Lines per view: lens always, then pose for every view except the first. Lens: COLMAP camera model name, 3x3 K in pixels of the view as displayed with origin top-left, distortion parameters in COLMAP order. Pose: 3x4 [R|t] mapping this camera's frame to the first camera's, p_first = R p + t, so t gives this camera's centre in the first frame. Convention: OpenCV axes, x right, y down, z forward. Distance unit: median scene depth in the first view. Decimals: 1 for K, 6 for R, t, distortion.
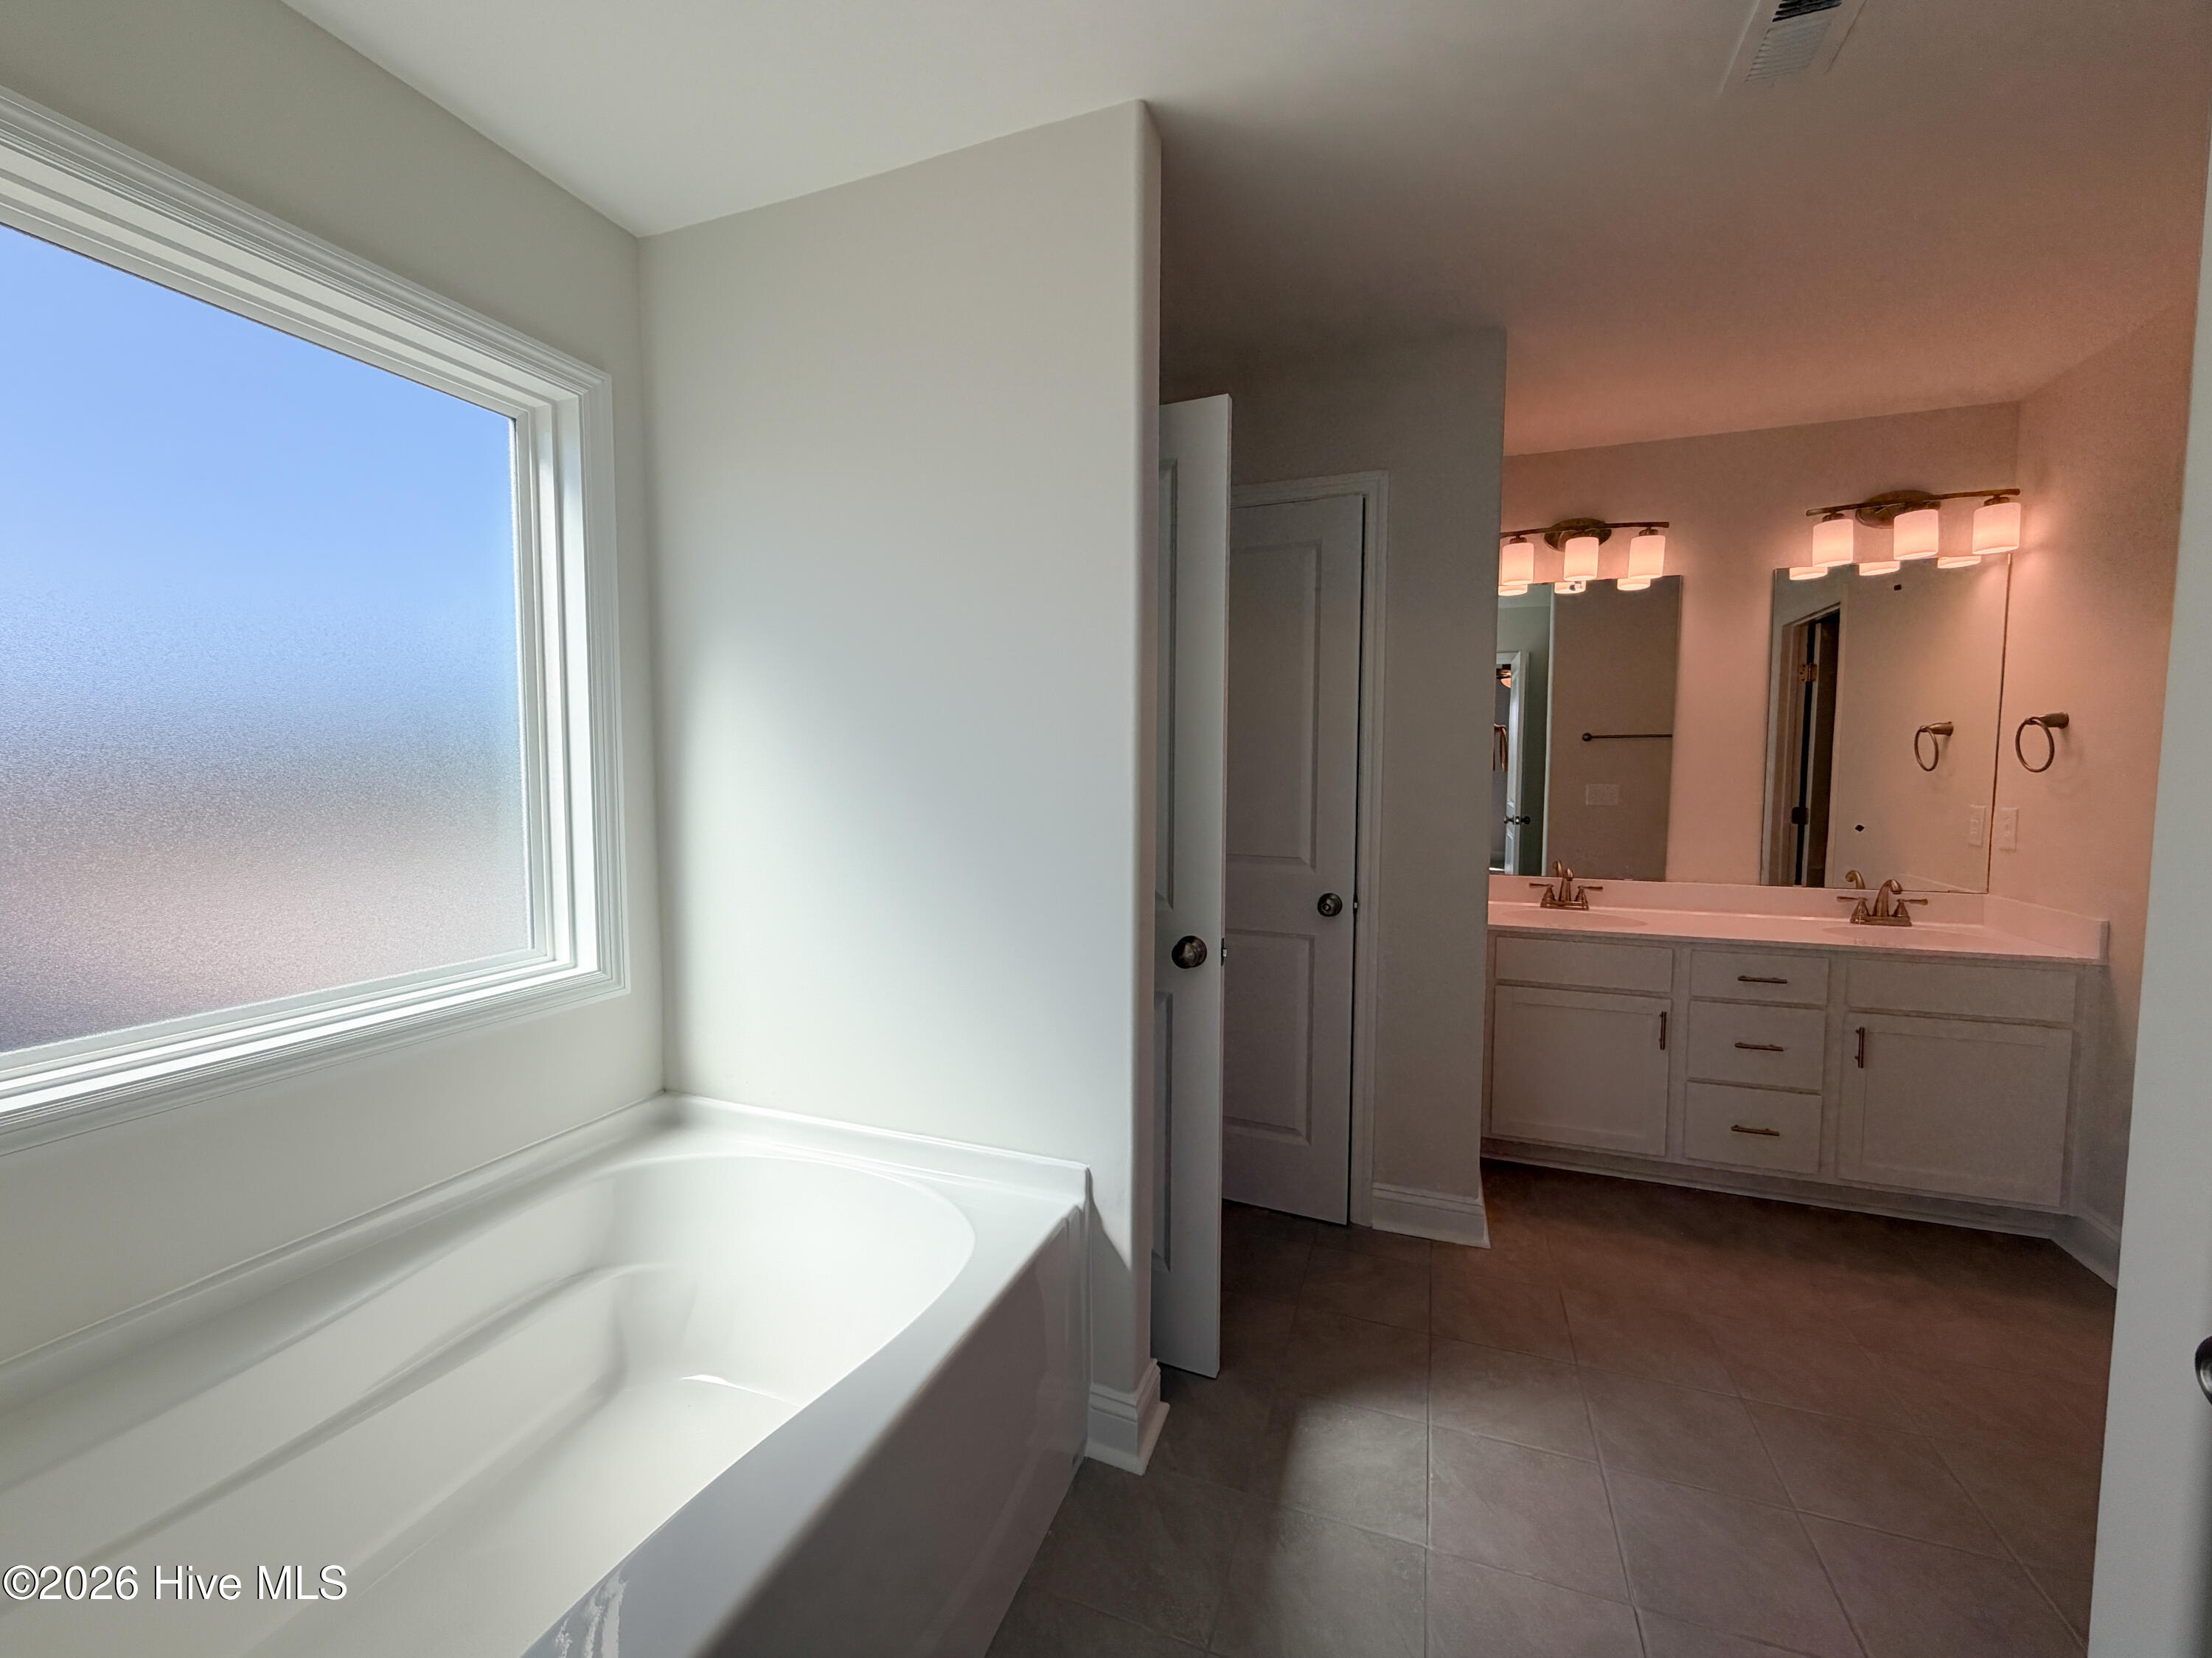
lens RADIAL K [[903.7, 0, 1088.1], [0, 903.7, 829.0], [0, 0, 1]] dist [-0.000169, -0.000136]
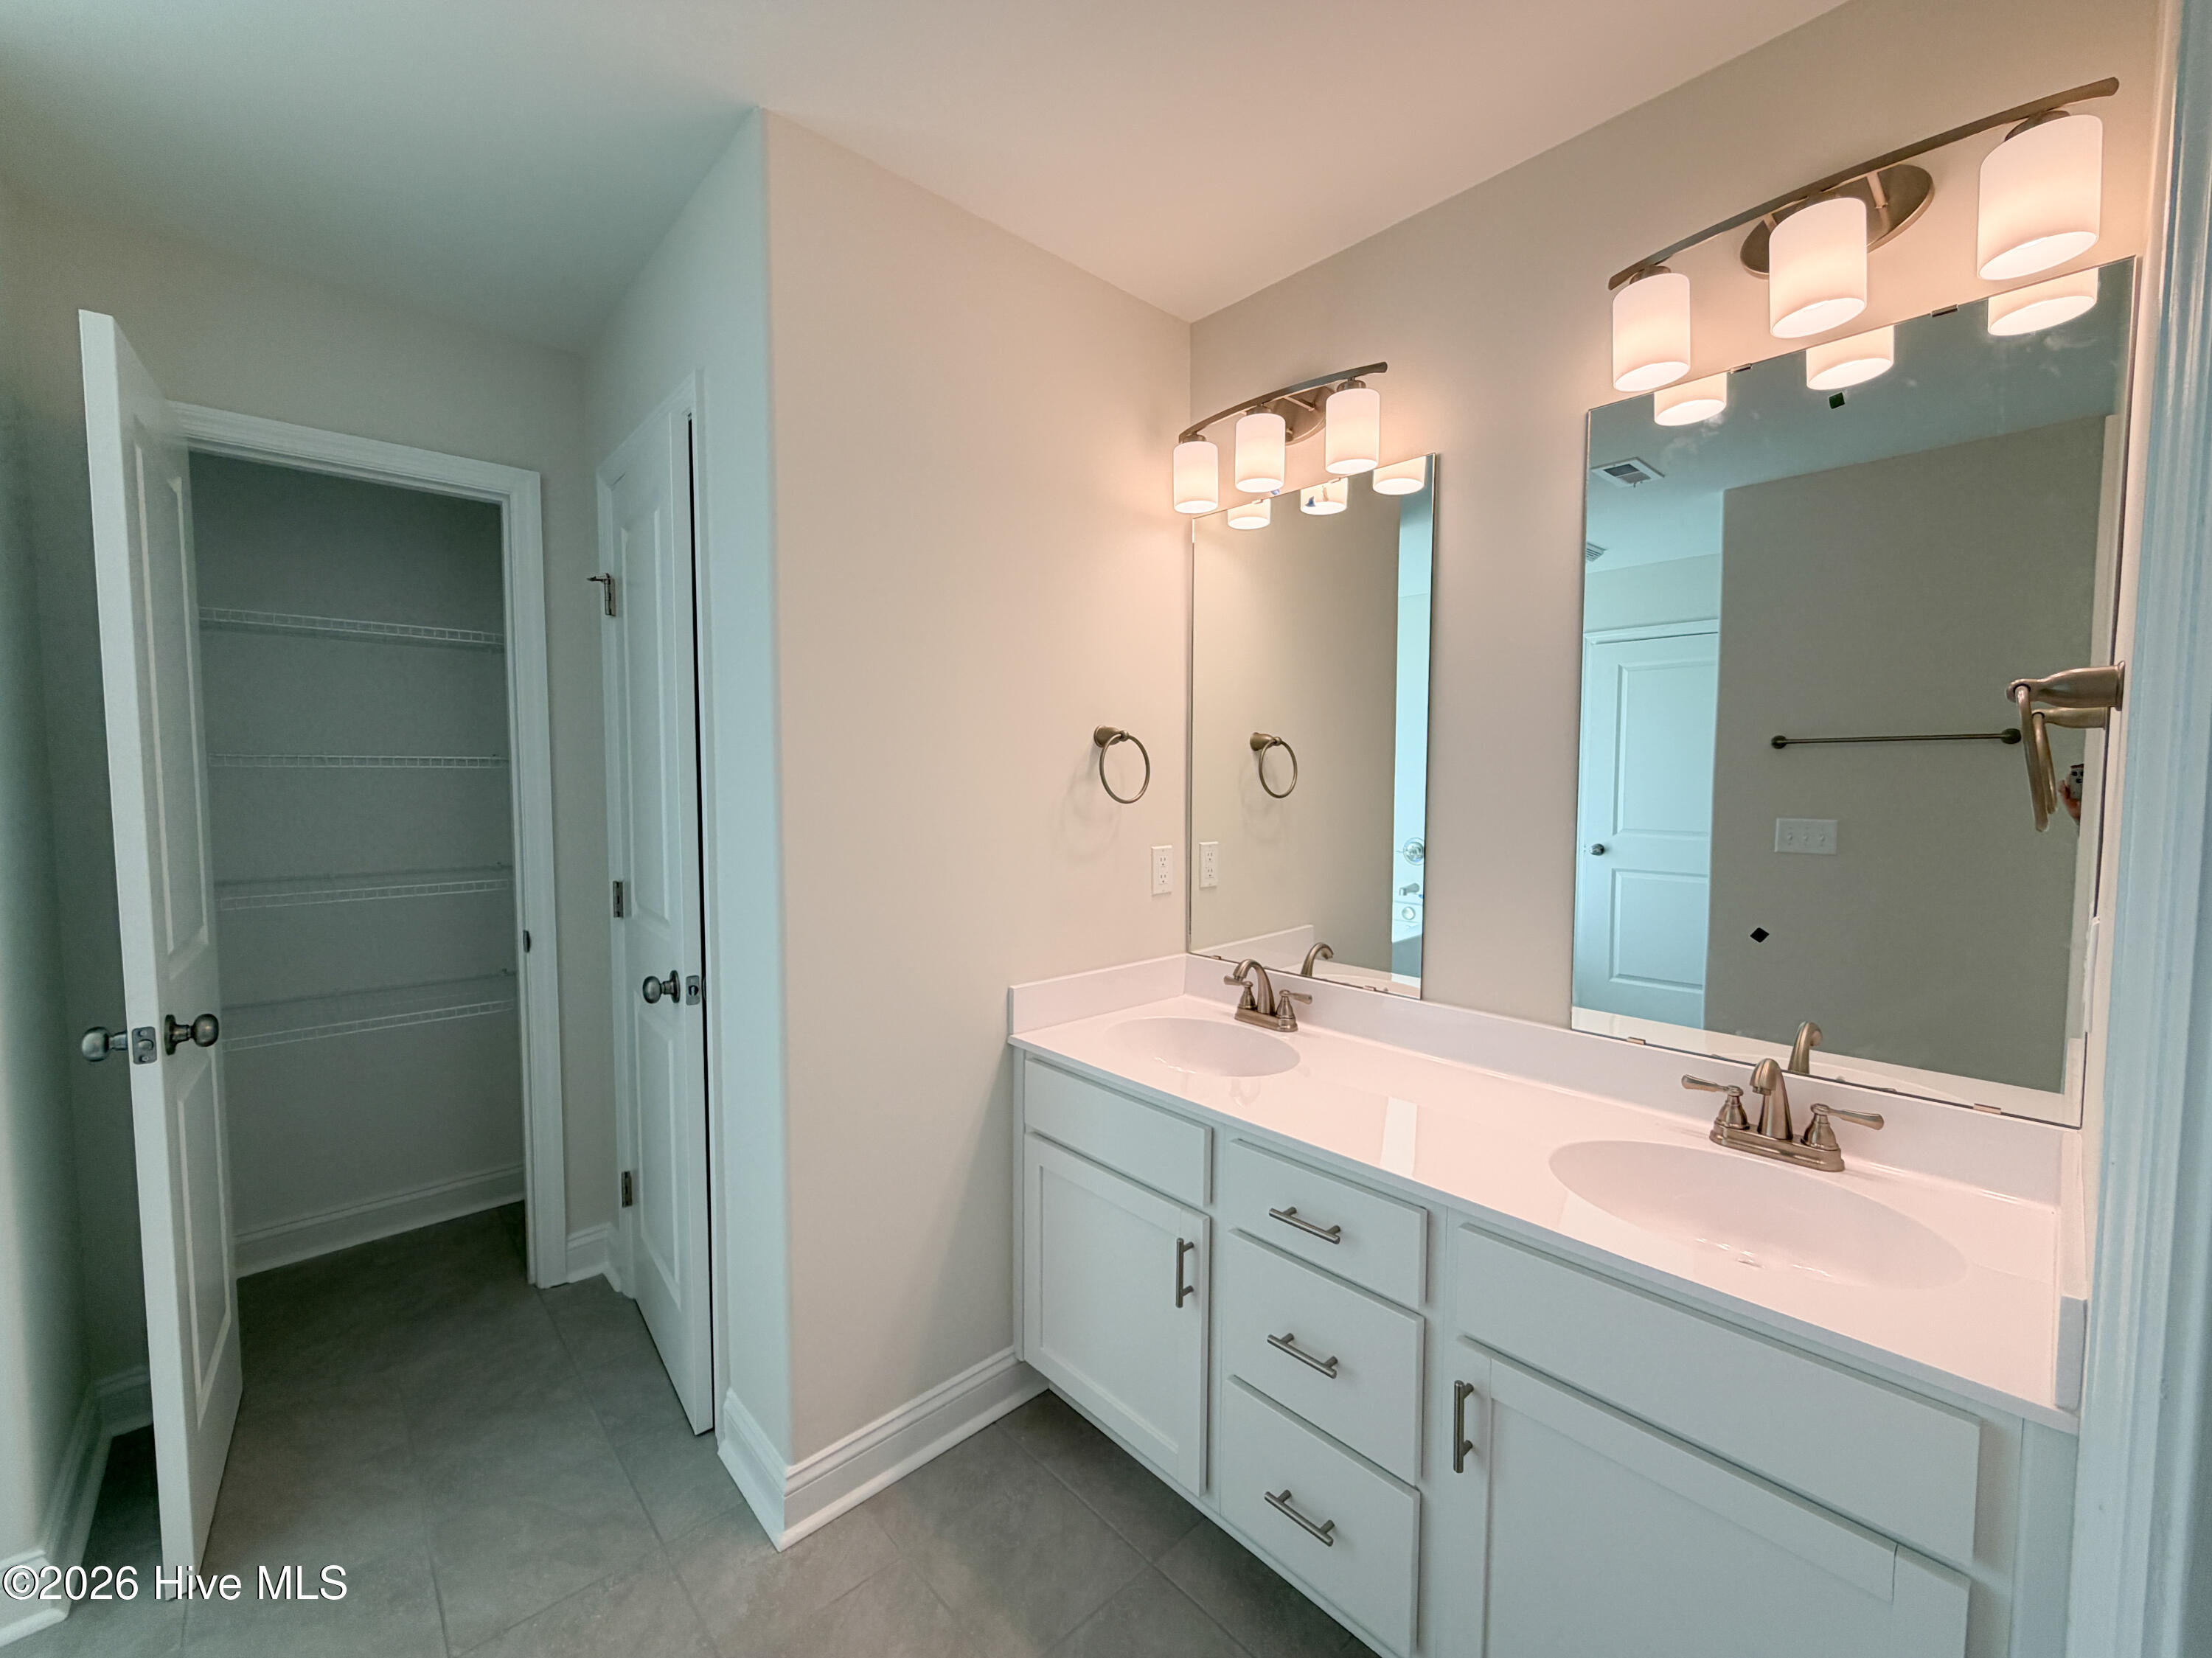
lens RADIAL K [[903.7, 0, 1088.1], [0, 903.7, 829.0], [0, 0, 1]] dist [-0.000169, -0.000136]
pose [[0.887948, 0.026977, -0.459153, 0.661115], [-0.034045, 0.999395, -0.007121, -0.034967], [0.458683, 0.021955, 0.888329, 0.375947]]
